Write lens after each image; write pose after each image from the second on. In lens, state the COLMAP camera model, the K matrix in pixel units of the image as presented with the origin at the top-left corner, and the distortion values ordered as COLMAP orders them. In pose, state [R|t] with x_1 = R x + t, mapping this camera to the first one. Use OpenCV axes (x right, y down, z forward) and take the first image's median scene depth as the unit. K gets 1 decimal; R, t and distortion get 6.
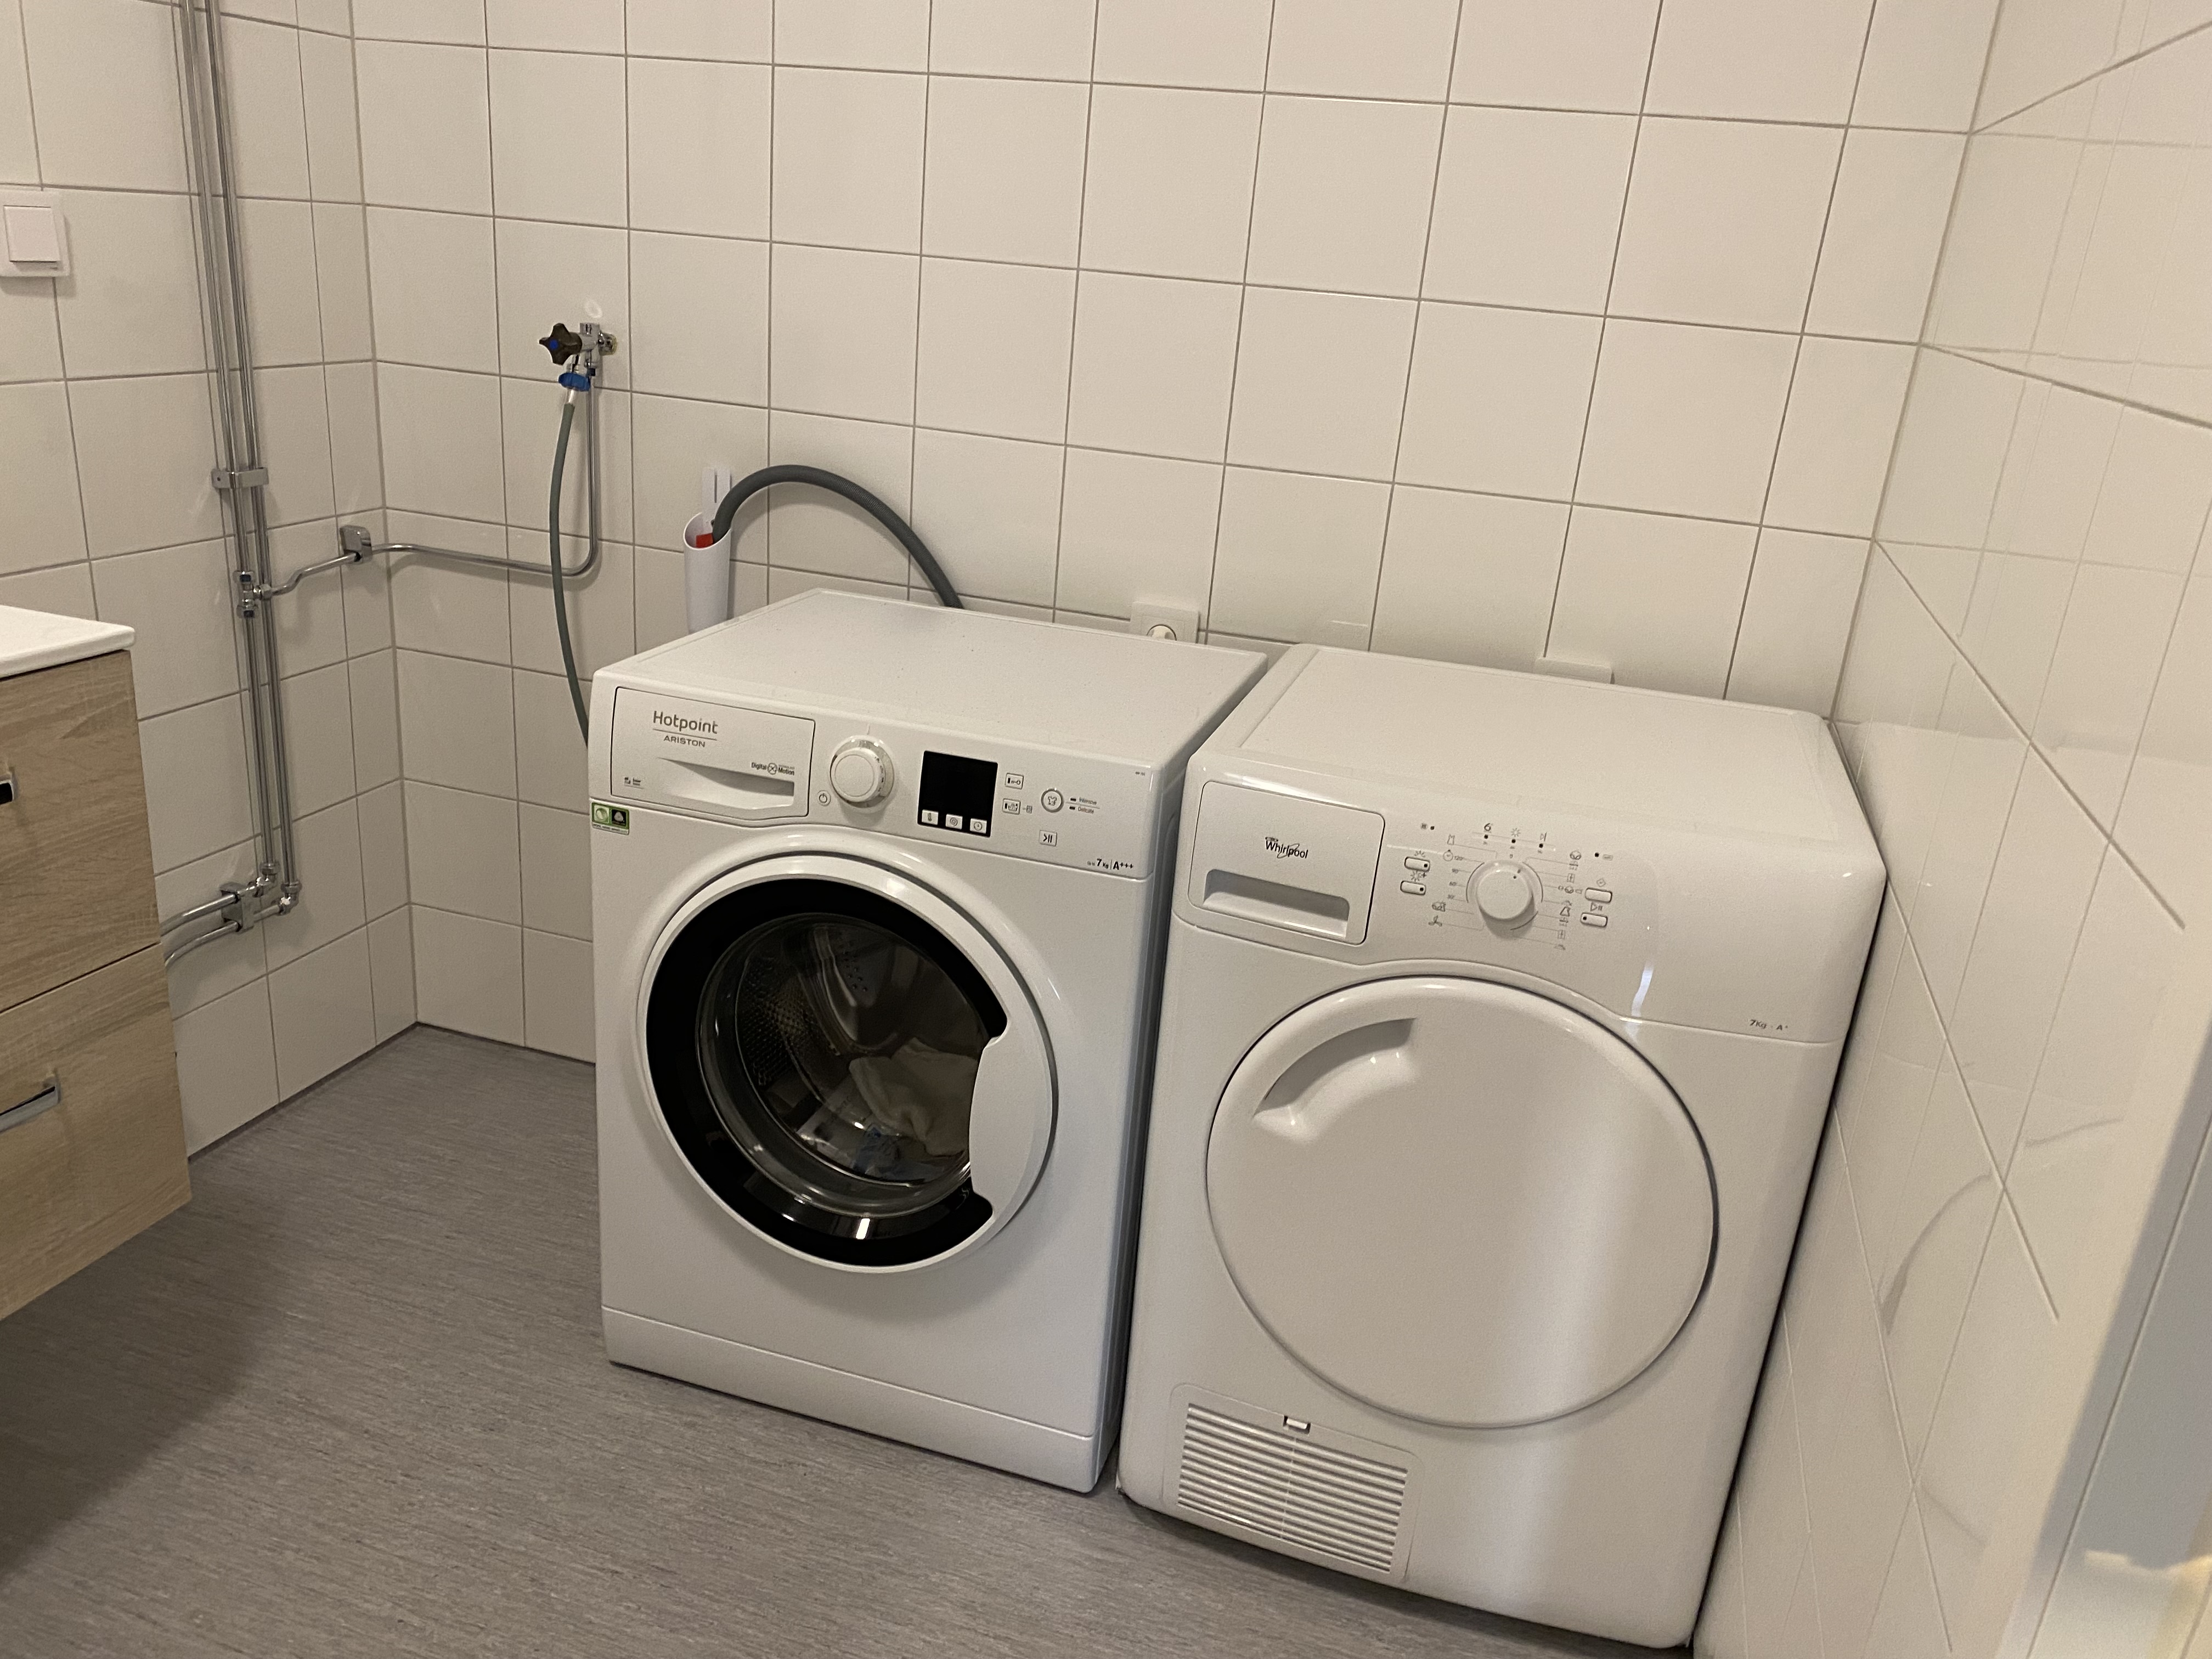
lens RADIAL K [[1695.7, 0, 1101.1], [0, 1695.7, 832.1], [0, 0, 1]] dist [0.053906, -0.047930]
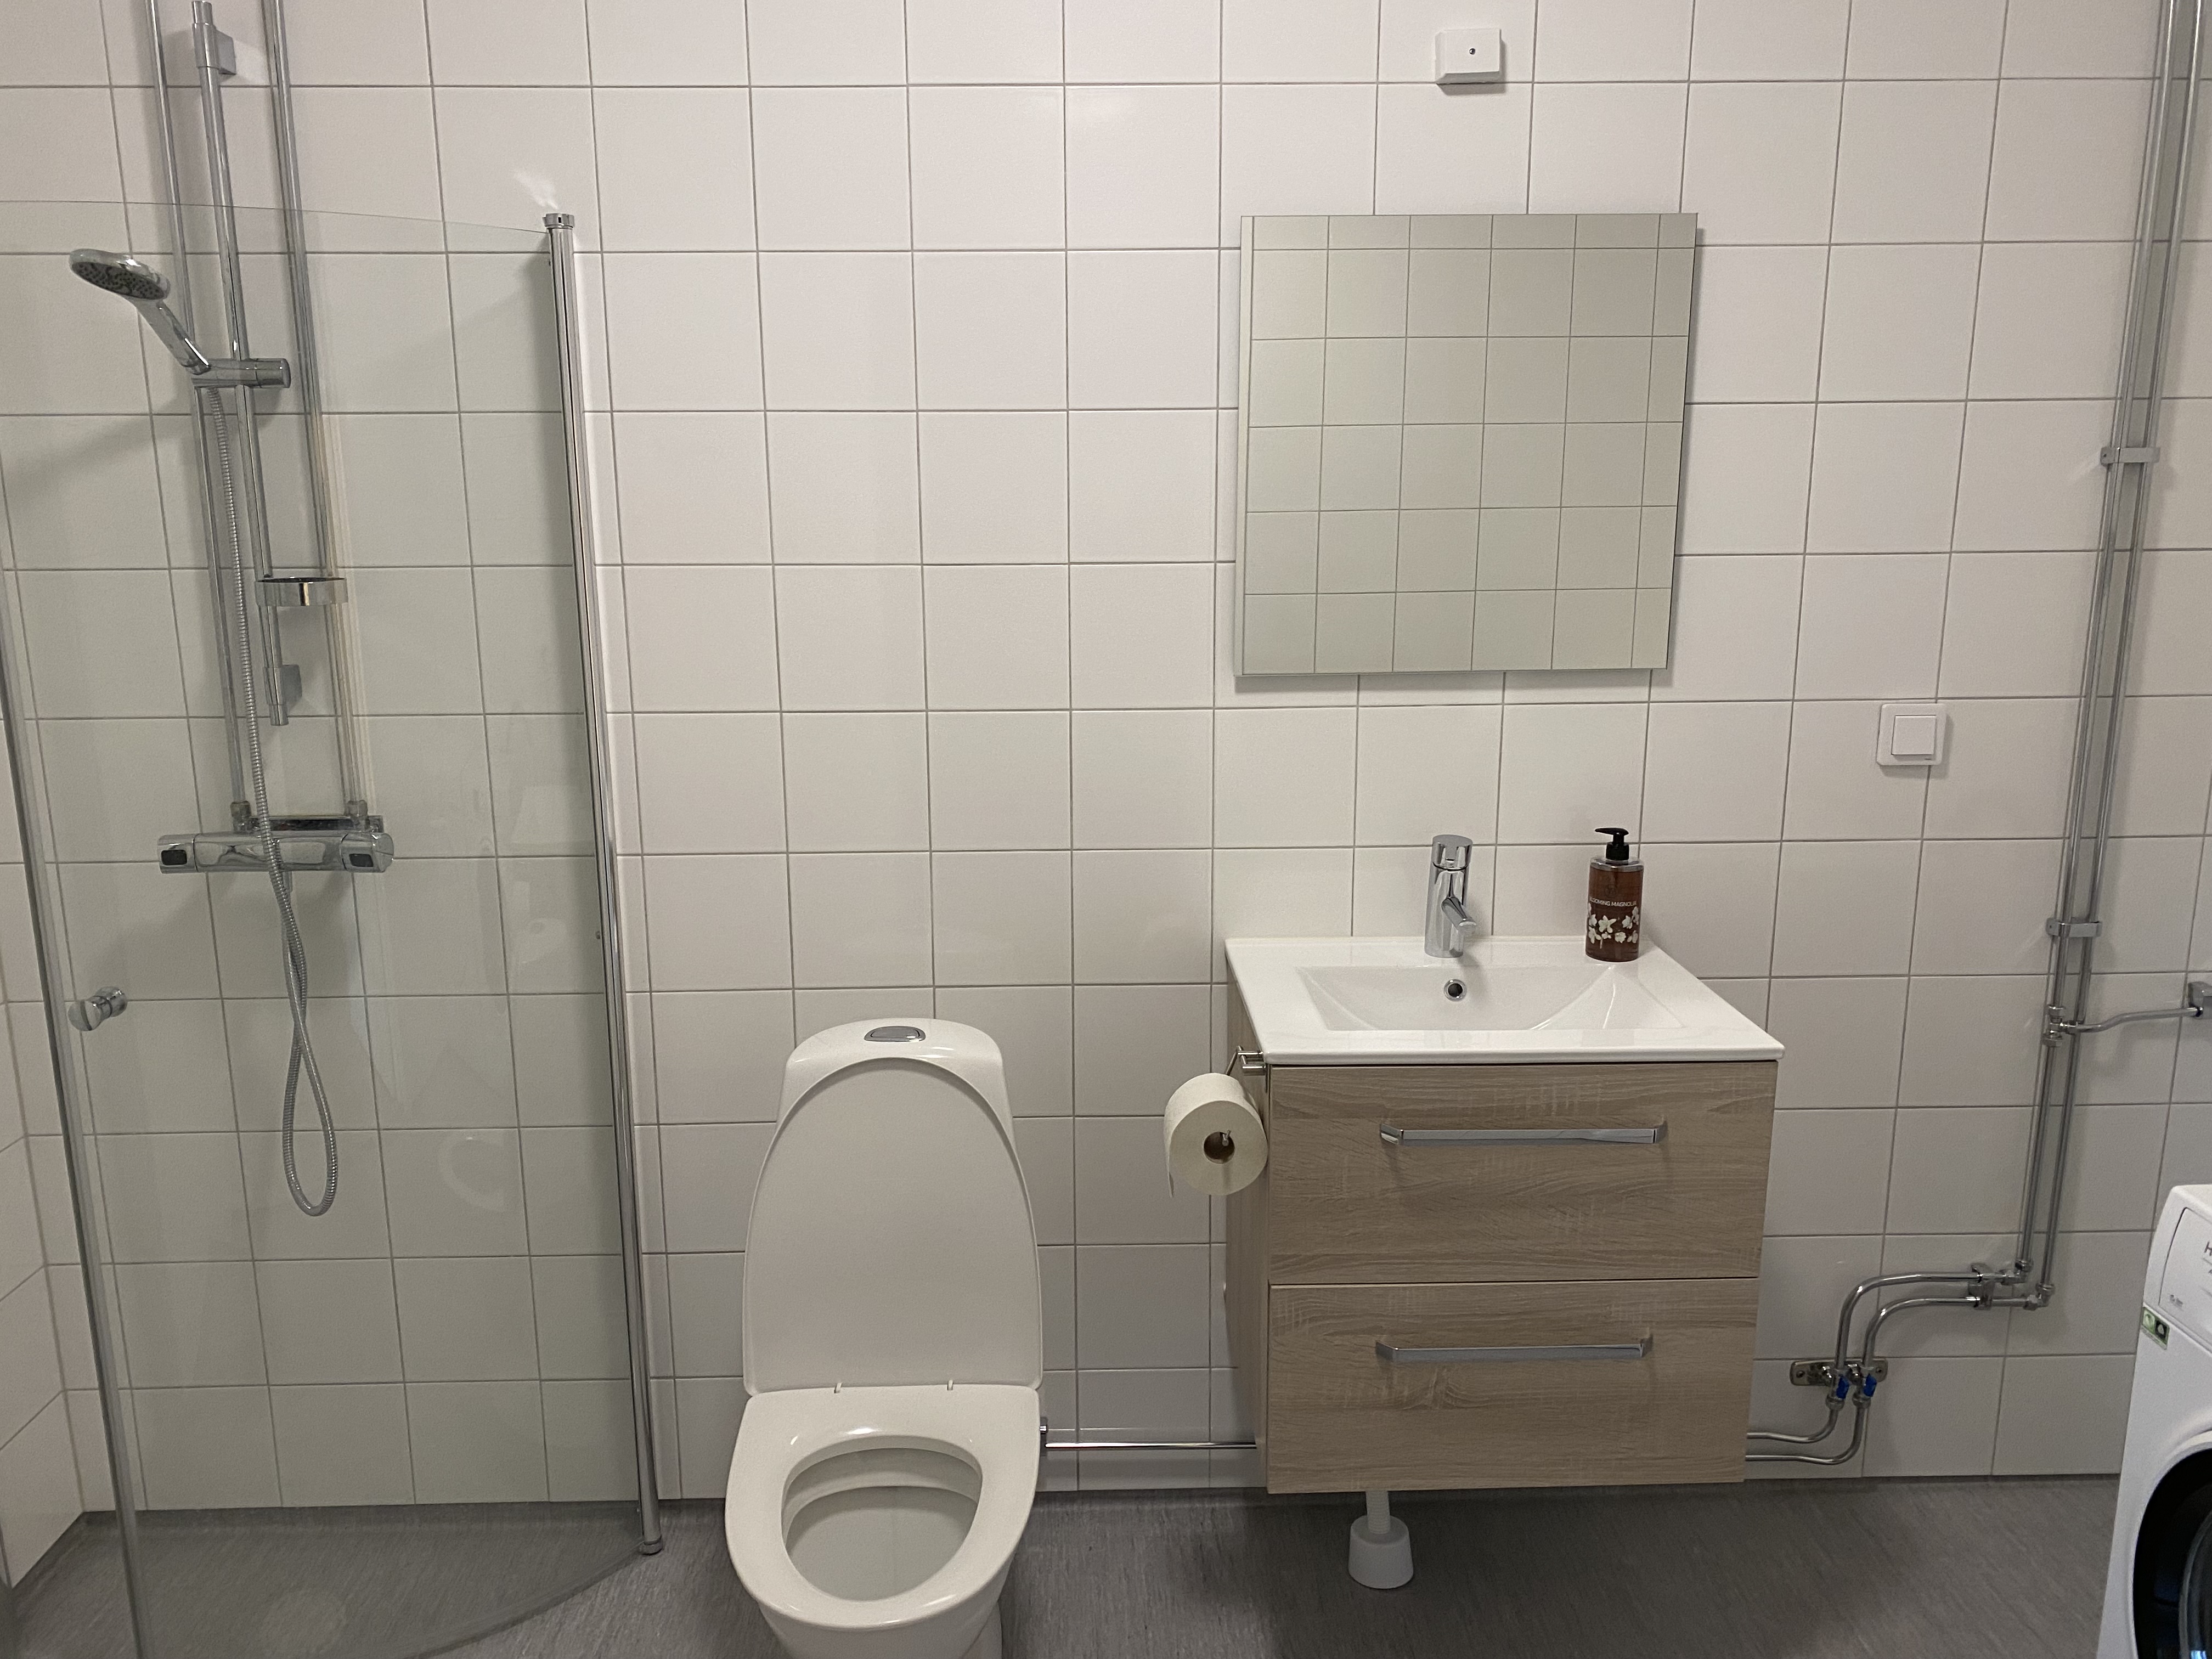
lens RADIAL K [[1695.7, 0, 1105.9], [0, 1695.7, 827.5], [0, 0, 1]] dist [0.053906, -0.047930]
pose [[0.336313, 0.118395, -0.934279, 0.344722], [-0.284686, 0.958433, 0.018977, -0.109960], [0.897690, 0.259593, 0.356038, -0.002622]]
